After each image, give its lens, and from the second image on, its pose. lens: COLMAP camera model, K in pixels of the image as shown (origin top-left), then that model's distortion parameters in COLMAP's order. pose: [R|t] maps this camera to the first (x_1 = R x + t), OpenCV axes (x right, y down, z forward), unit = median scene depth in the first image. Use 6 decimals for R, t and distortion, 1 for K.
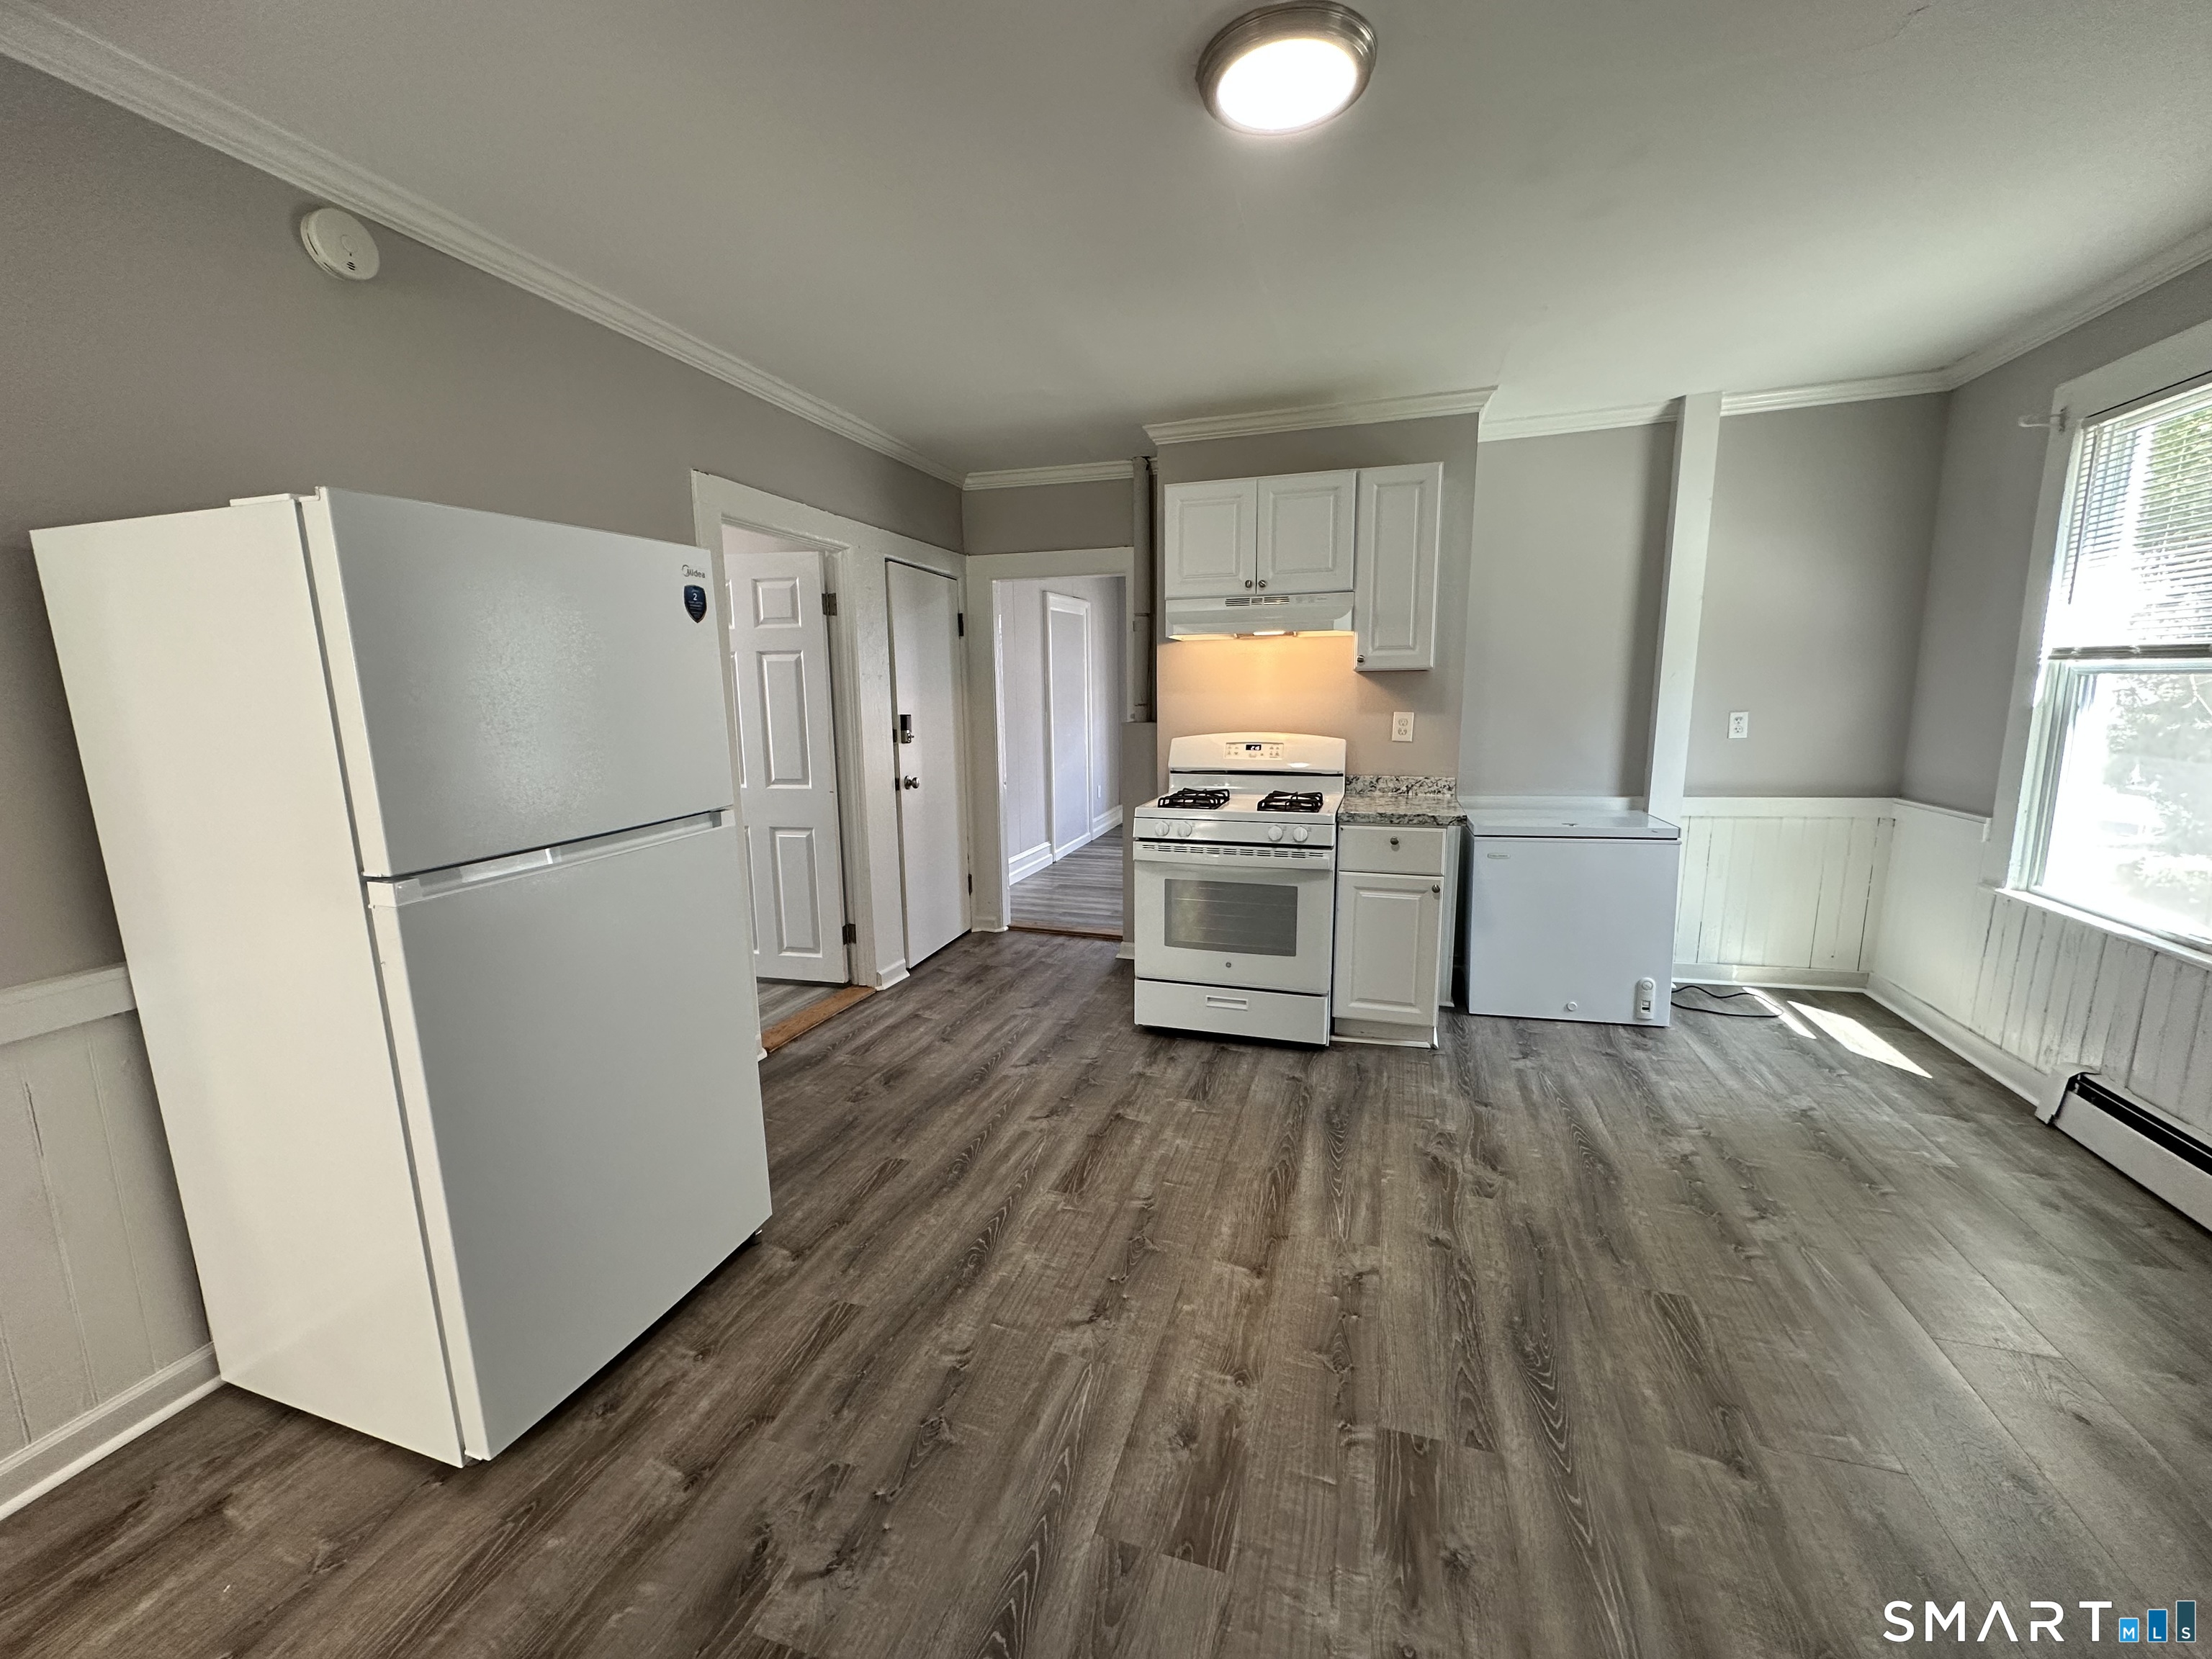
lens RADIAL K [[885.4, 0, 1106.0], [0, 885.4, 829.5], [0, 0, 1]] dist [0.000116, -0.000115]
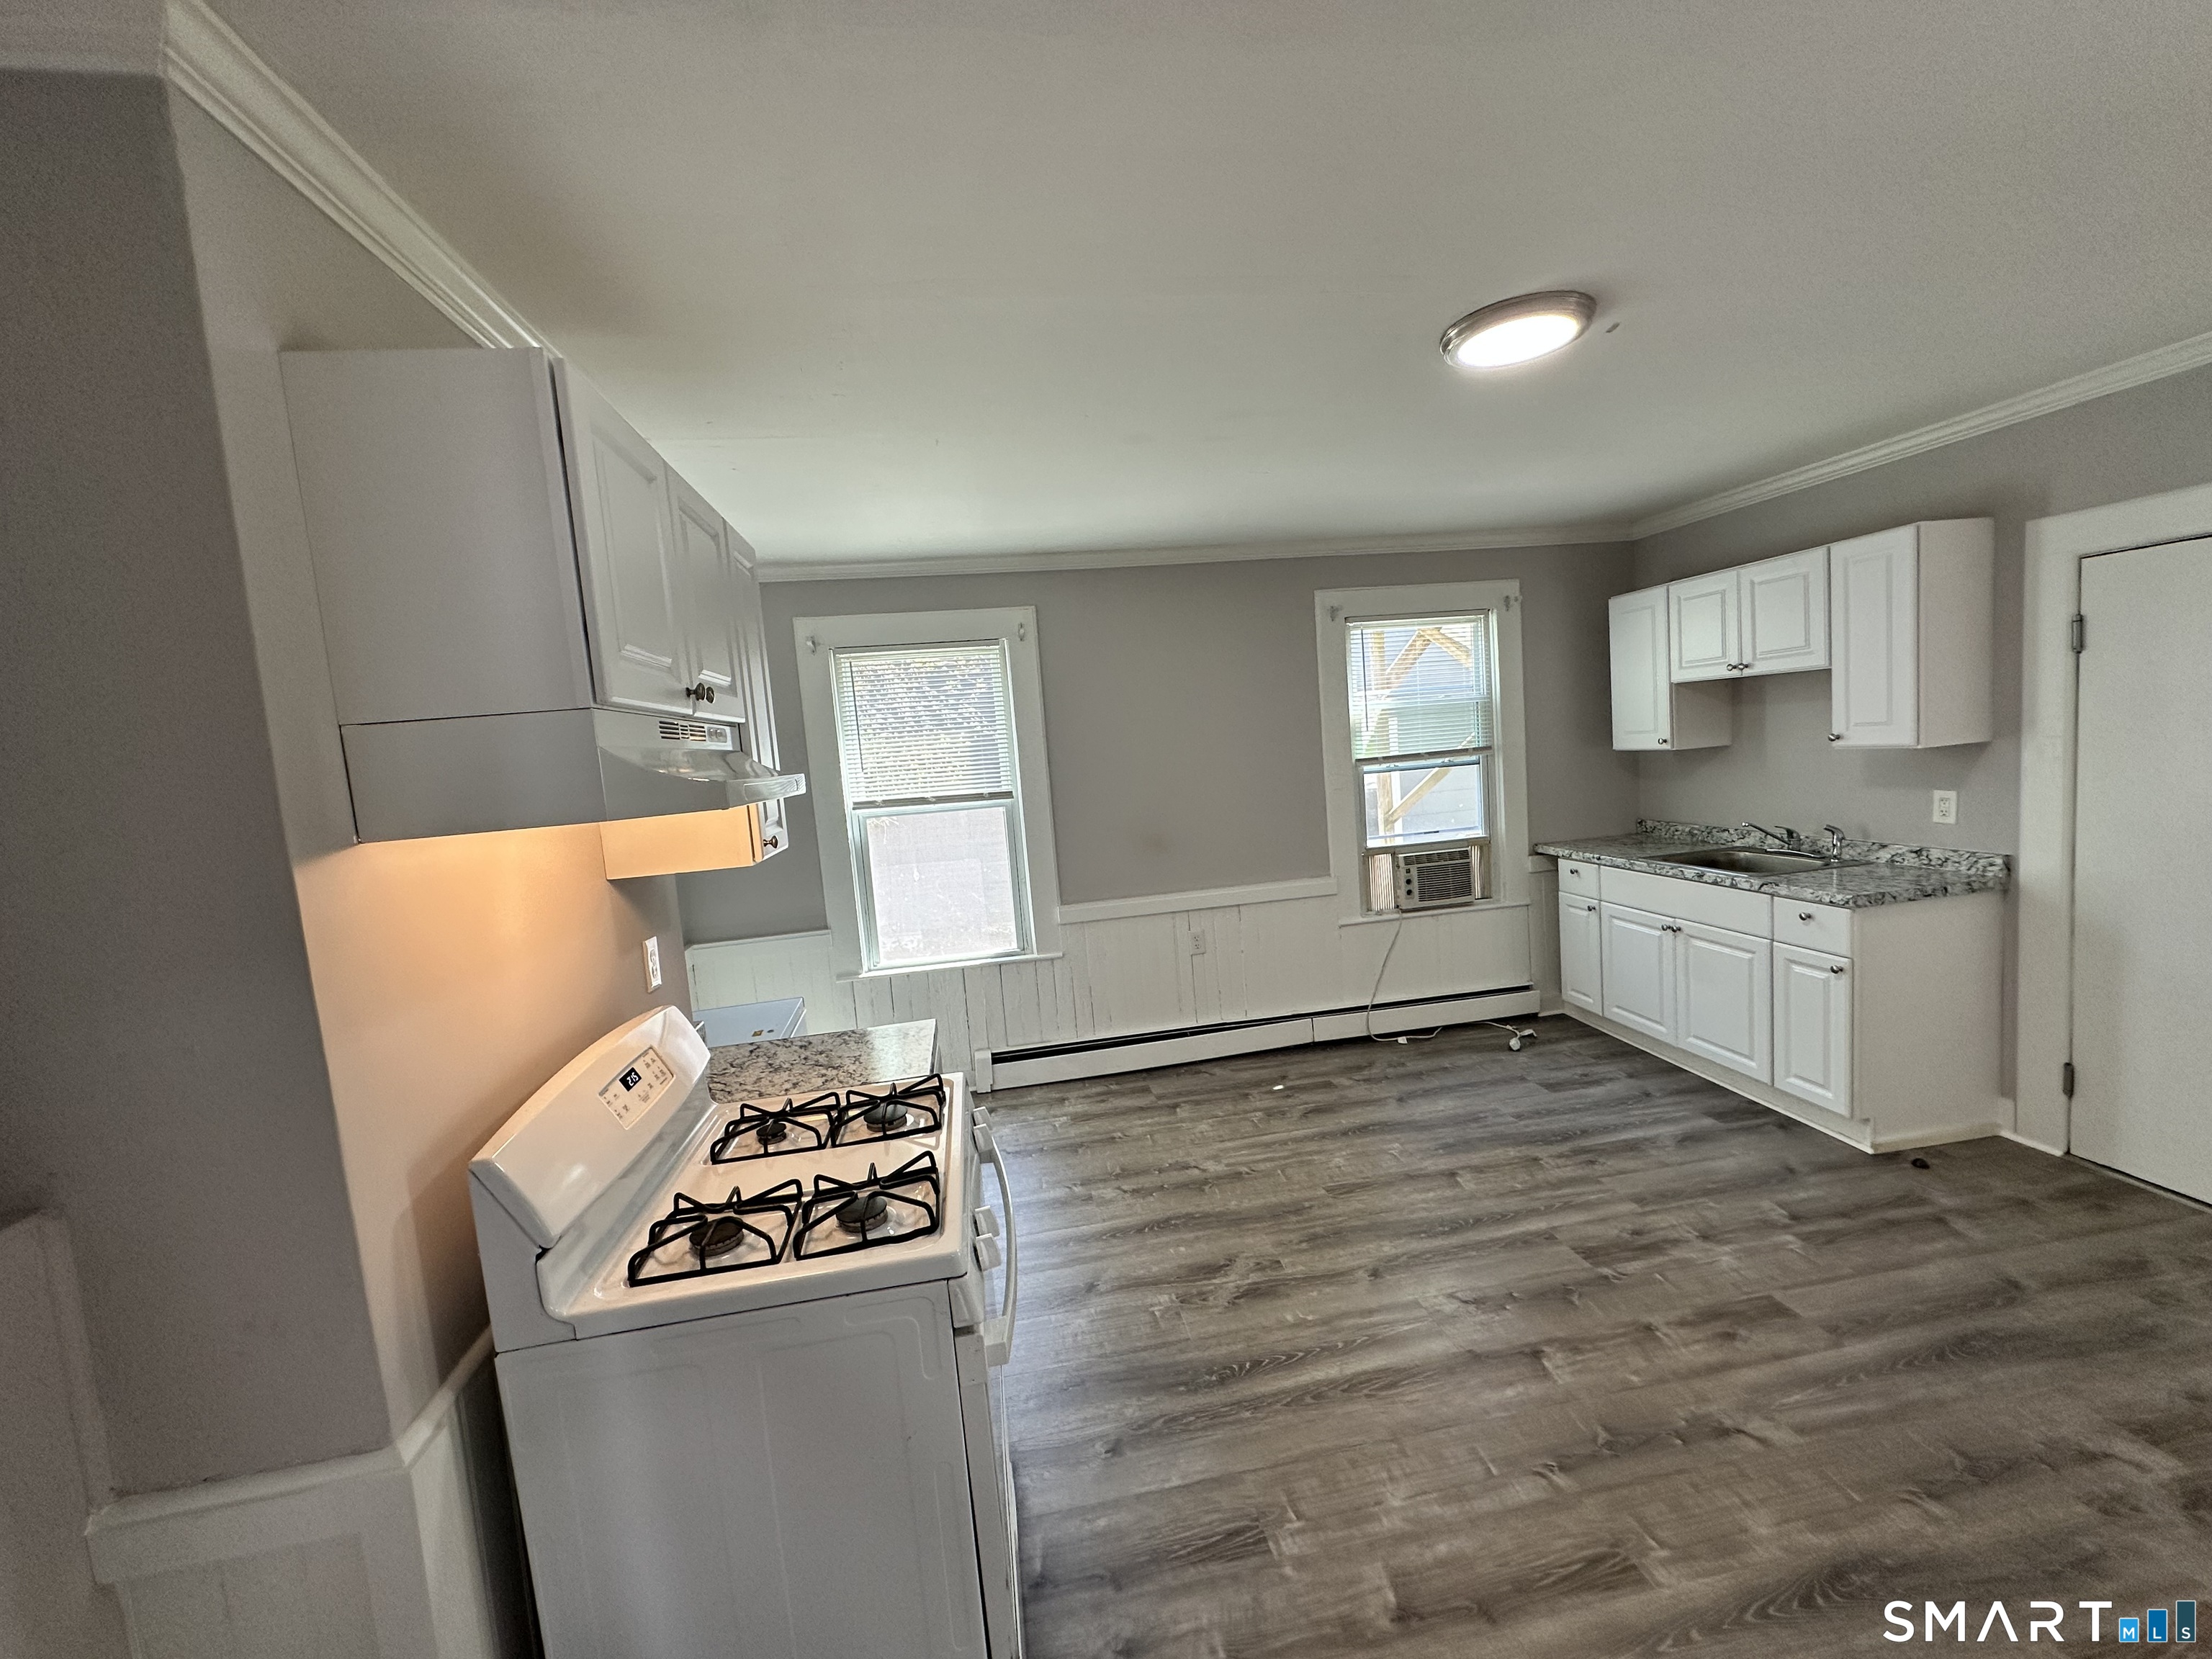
lens RADIAL K [[885.4, 0, 1106.0], [0, 885.4, 829.5], [0, 0, 1]] dist [0.000116, -0.000115]
pose [[-0.446641, -0.035242, 0.894019, -0.489236], [0.229272, 0.961352, 0.152438, -0.361125], [-0.864839, 0.273059, -0.421299, 1.595282]]
